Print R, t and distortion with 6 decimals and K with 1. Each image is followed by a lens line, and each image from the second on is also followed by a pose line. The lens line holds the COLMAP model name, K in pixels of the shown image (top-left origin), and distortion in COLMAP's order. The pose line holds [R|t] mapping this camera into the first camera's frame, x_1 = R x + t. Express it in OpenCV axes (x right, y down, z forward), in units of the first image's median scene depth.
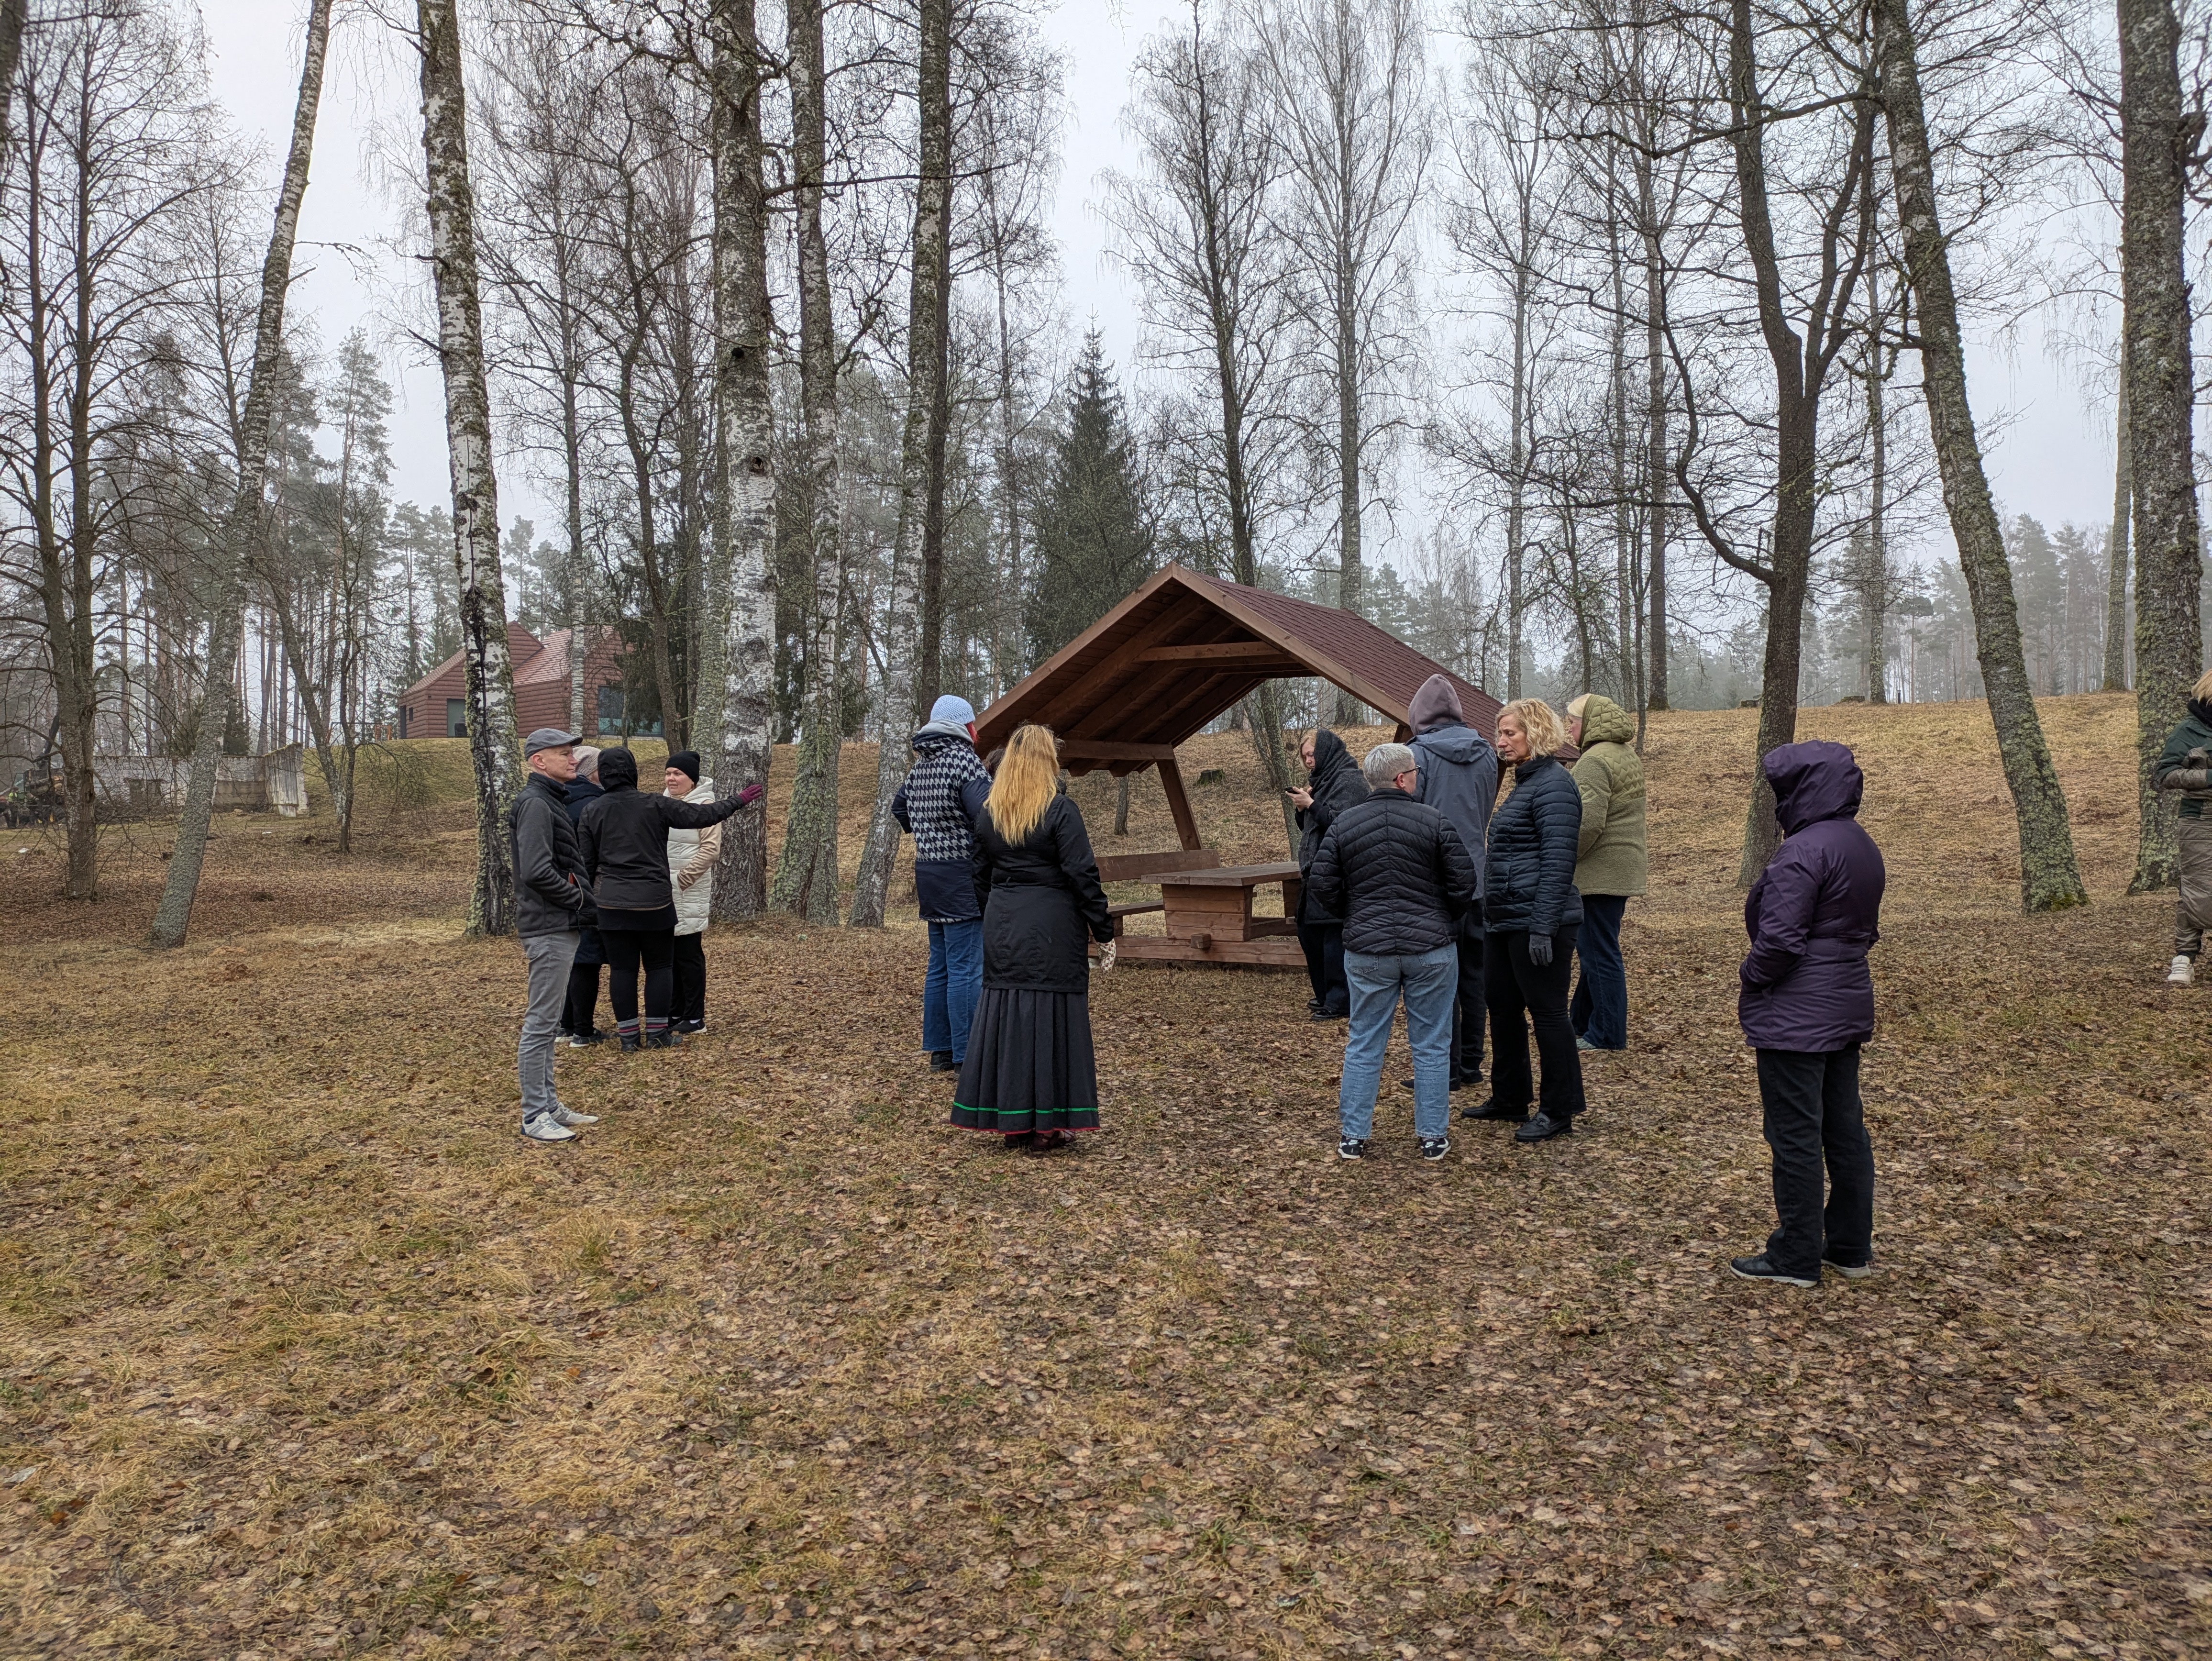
lens RADIAL K [[1683.0, 0, 1069.6], [0, 1683.0, 828.9], [0, 0, 1]] dist [0.039256, -0.036393]
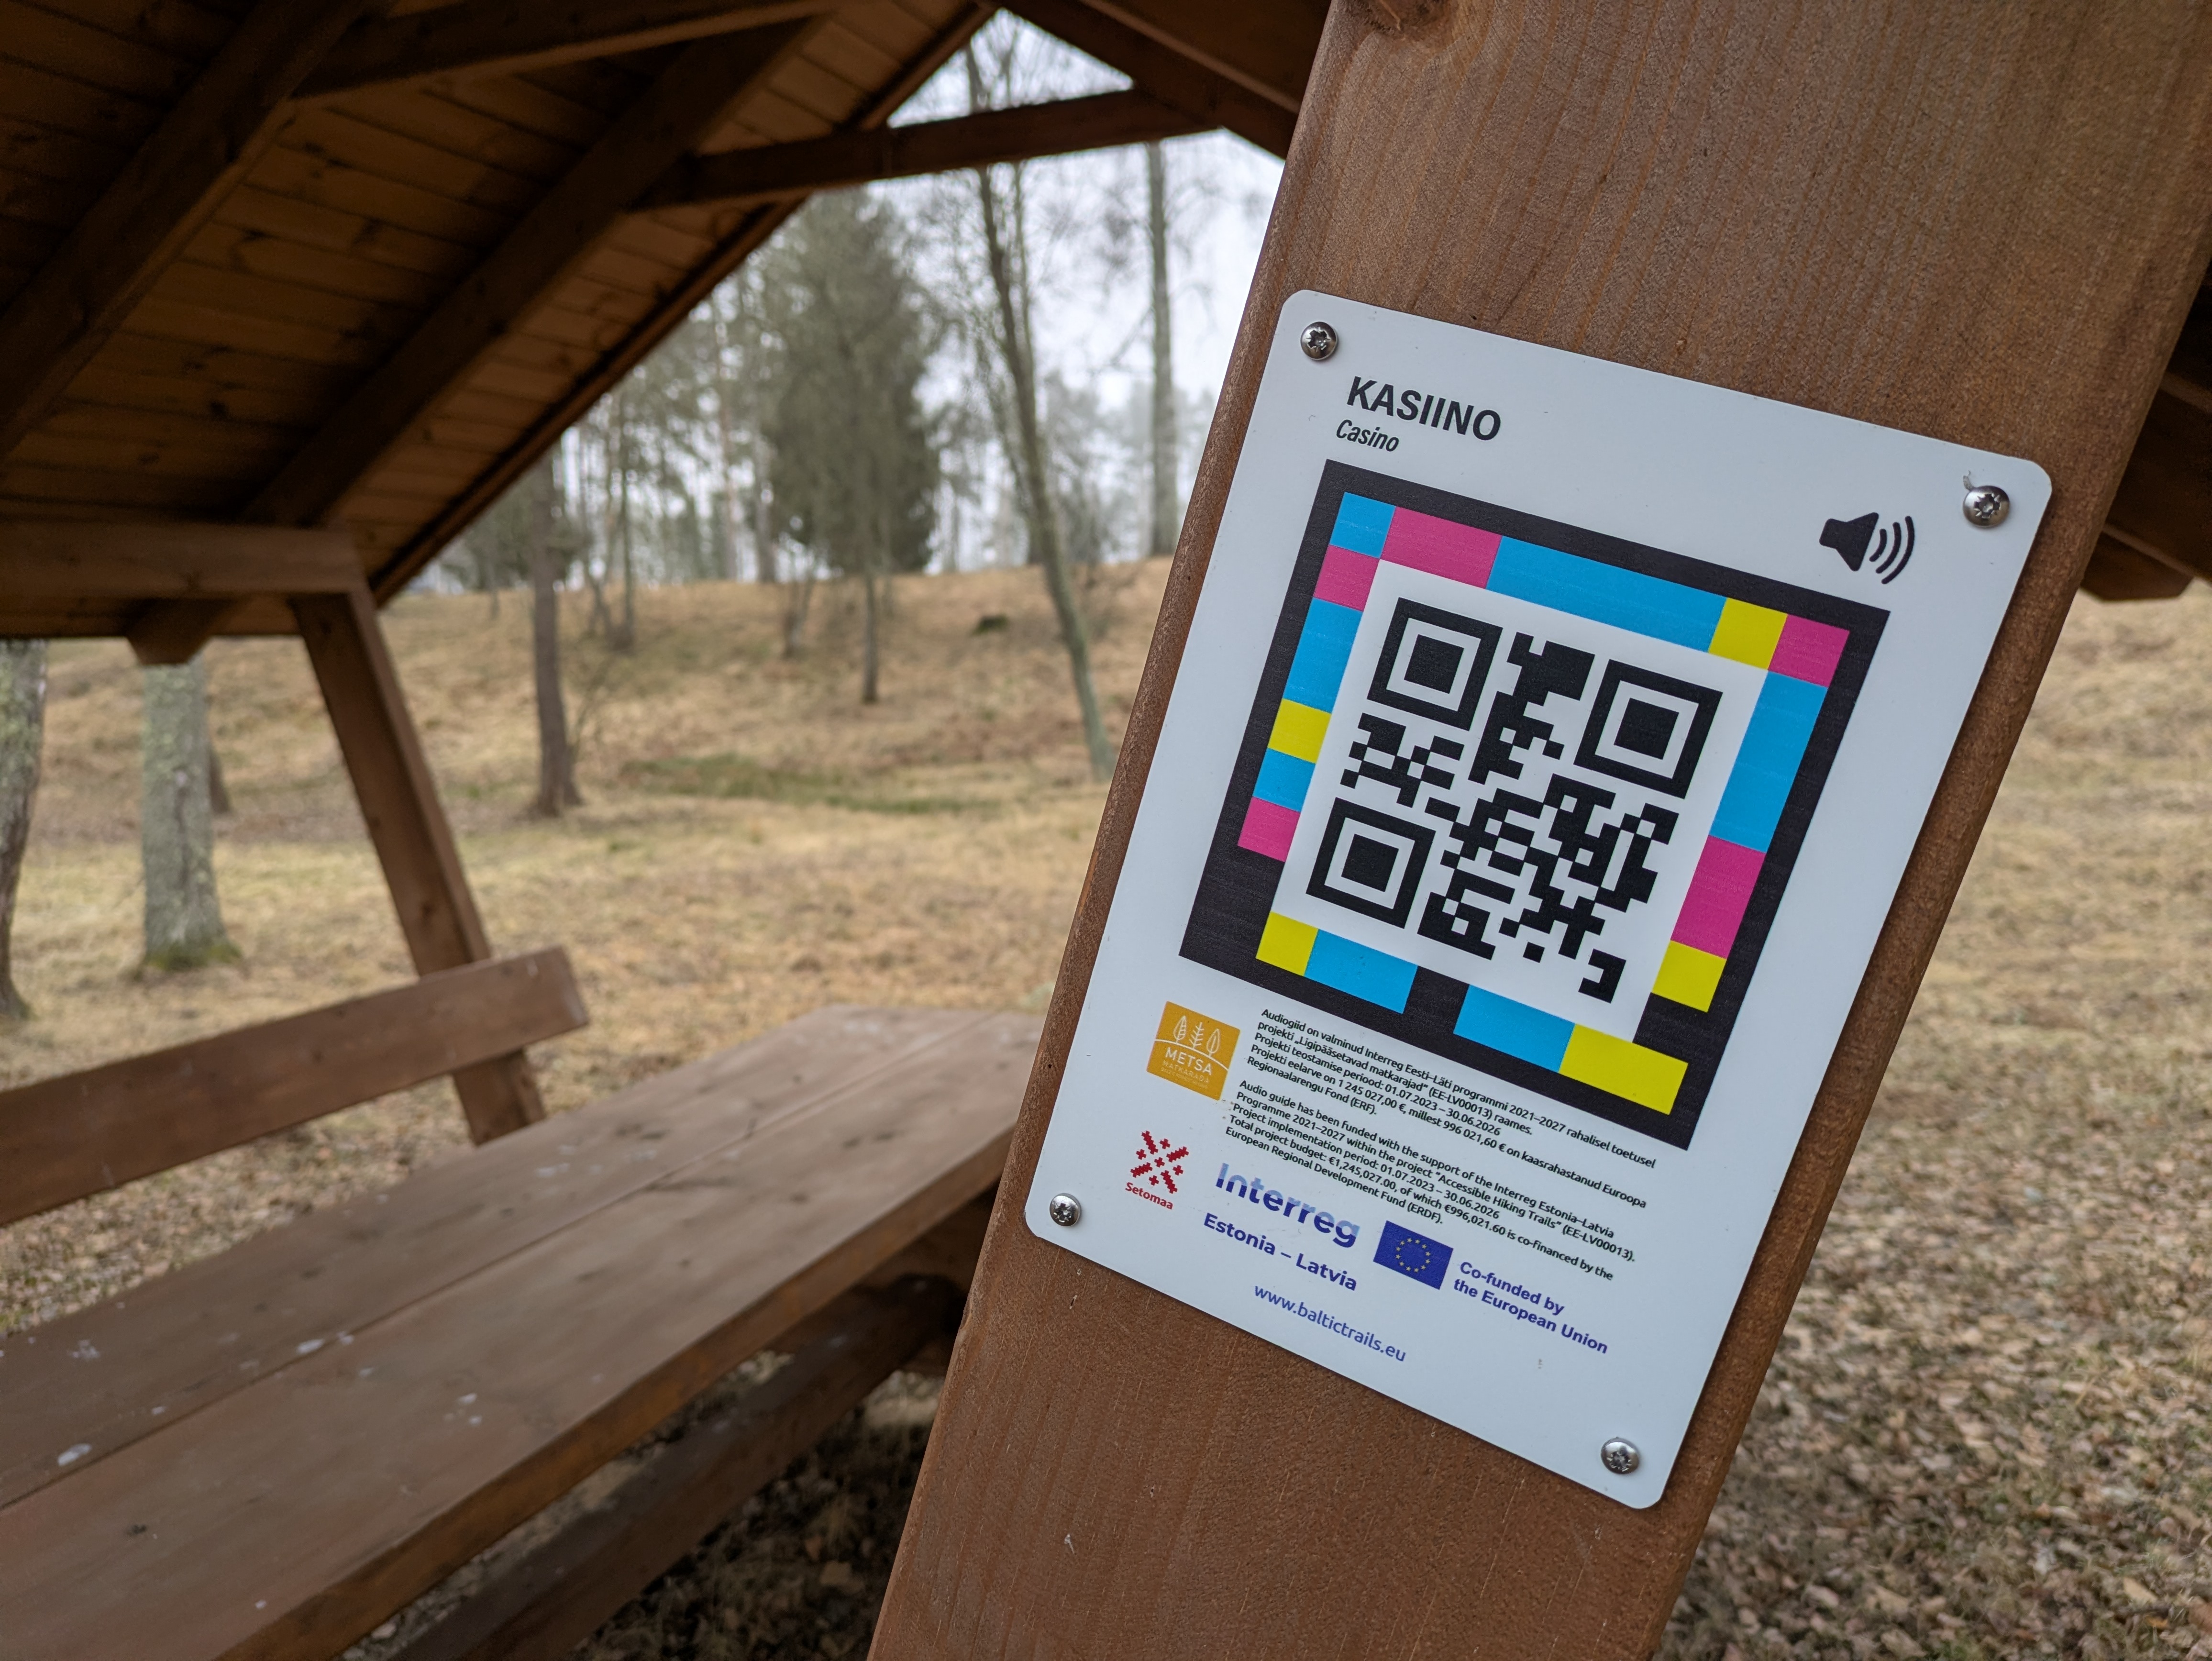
lens RADIAL K [[1683.0, 0, 1103.5], [0, 1683.0, 811.2], [0, 0, 1]] dist [0.039256, -0.036393]
pose [[0.992151, -0.040036, 0.118462, 0.030770], [0.030169, 0.996013, 0.083950, -0.006180], [-0.121351, -0.079718, 0.989403, 0.164894]]
